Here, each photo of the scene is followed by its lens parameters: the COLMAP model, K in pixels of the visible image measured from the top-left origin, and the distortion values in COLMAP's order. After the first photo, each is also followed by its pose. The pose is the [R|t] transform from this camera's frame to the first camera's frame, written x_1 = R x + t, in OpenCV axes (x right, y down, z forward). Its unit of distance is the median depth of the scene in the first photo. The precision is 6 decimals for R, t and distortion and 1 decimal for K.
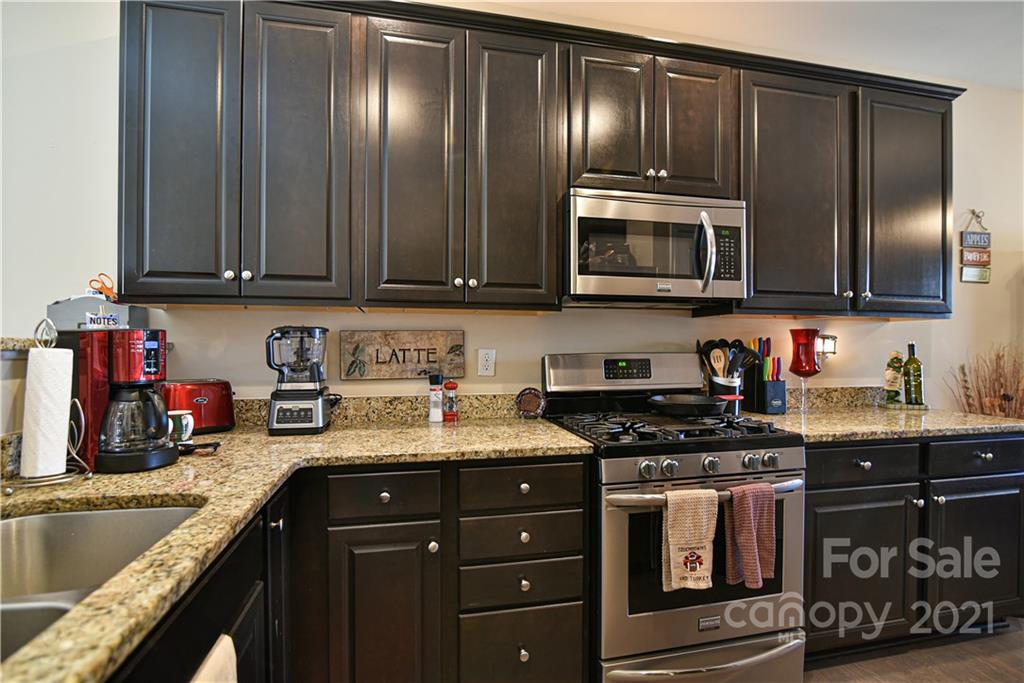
lens RADIAL K [[465.2, 0, 489.0], [0, 465.2, 348.3], [0, 0, 1]] dist [-0.016973, -0.000141]
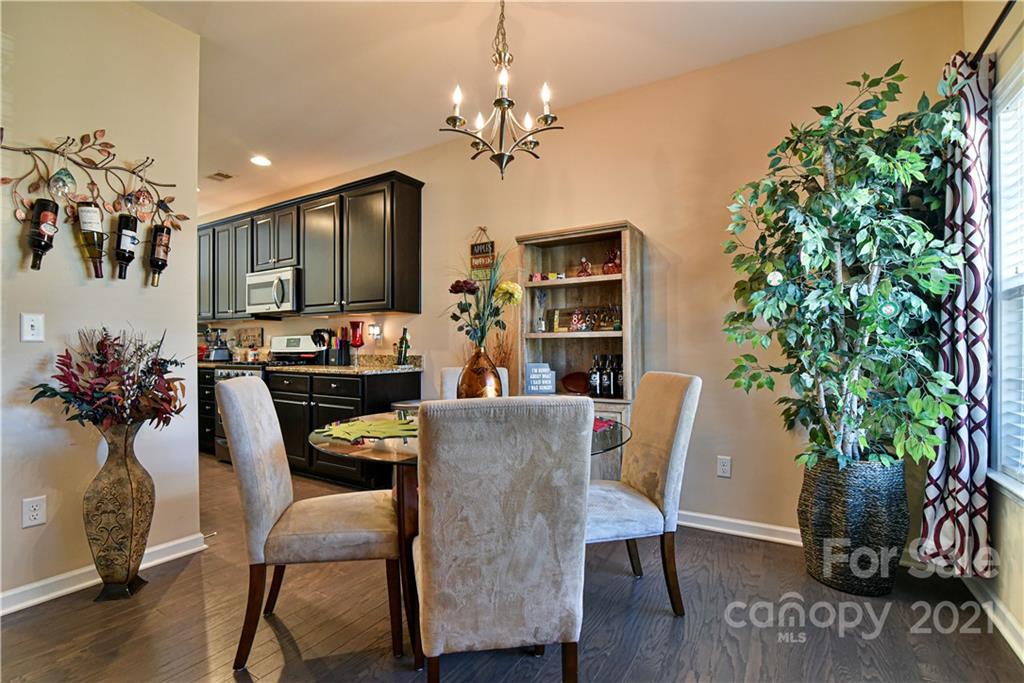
lens RADIAL K [[465.2, 0, 489.0], [0, 465.2, 348.3], [0, 0, 1]] dist [-0.016973, -0.000141]
pose [[0.722147, 0.001705, -0.691737, 2.505173], [0.001359, 0.999992, 0.003883, 0.062327], [0.691738, -0.003744, 0.722139, 0.036715]]
